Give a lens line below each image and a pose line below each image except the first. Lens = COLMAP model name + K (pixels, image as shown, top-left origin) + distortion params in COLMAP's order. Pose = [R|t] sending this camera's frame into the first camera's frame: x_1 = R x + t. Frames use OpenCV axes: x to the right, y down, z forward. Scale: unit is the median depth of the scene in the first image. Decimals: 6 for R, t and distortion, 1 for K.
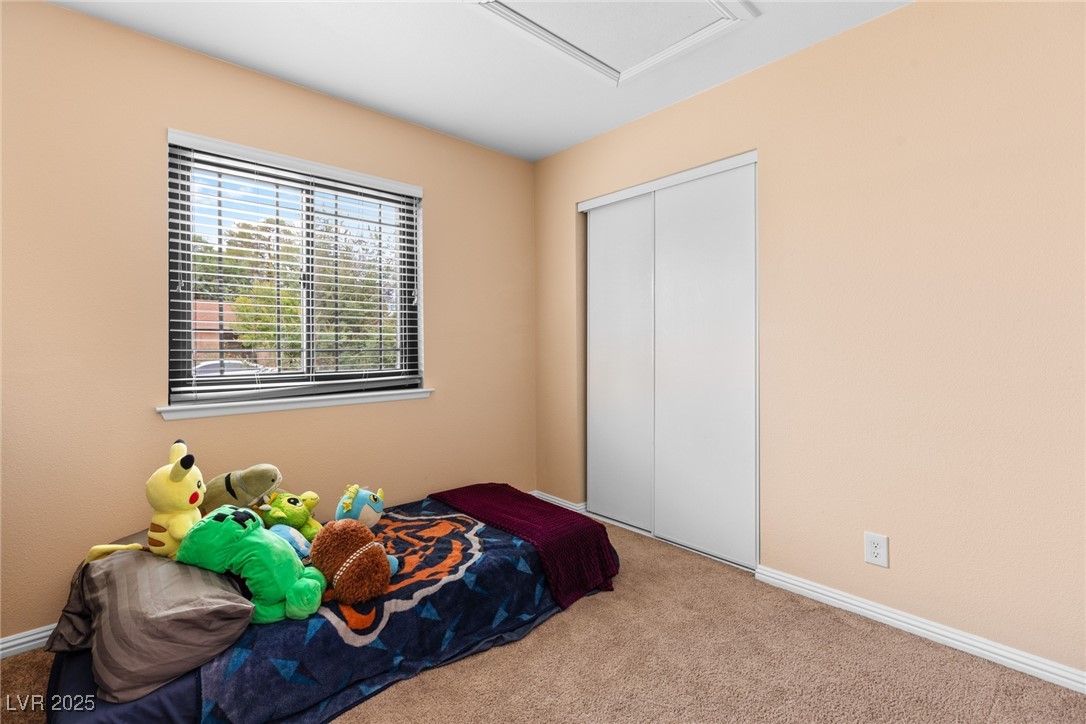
lens RADIAL K [[485.5, 0, 544.5], [0, 485.5, 355.1], [0, 0, 1]] dist [0.000857, -0.000286]
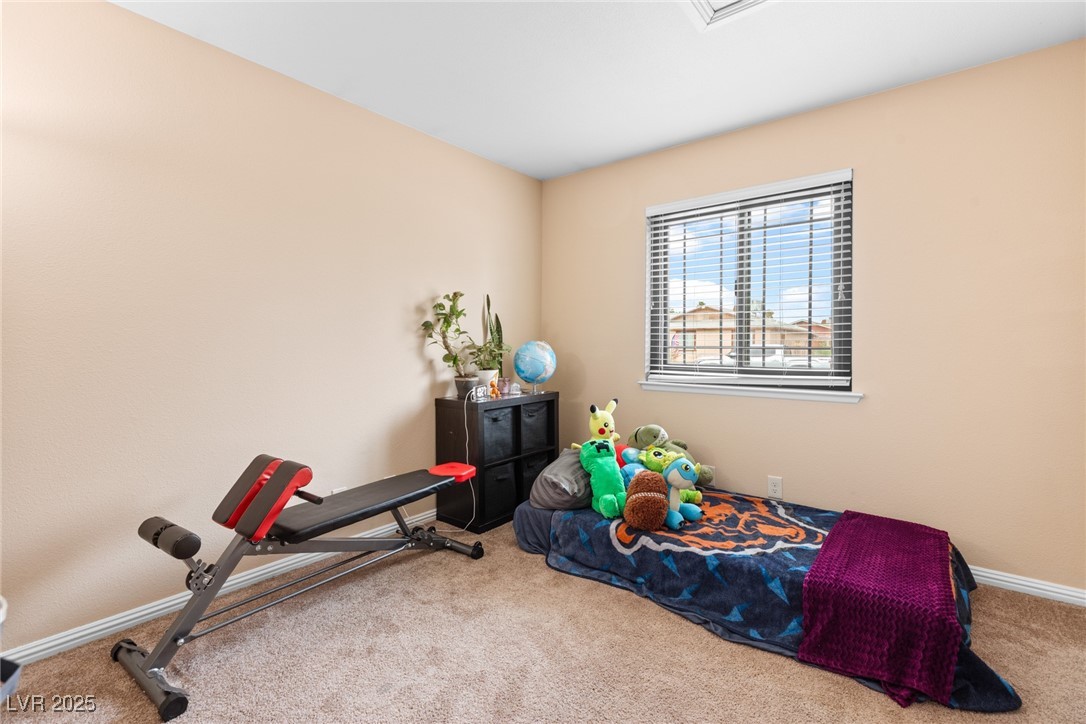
lens RADIAL K [[485.5, 0, 543.9], [0, 485.5, 359.4], [0, 0, 1]] dist [0.000857, -0.000286]
pose [[0.155465, 0.037060, -0.987146, 0.747007], [-0.020689, 0.999199, 0.034254, -0.014853], [0.987625, 0.015098, 0.156108, 0.407414]]
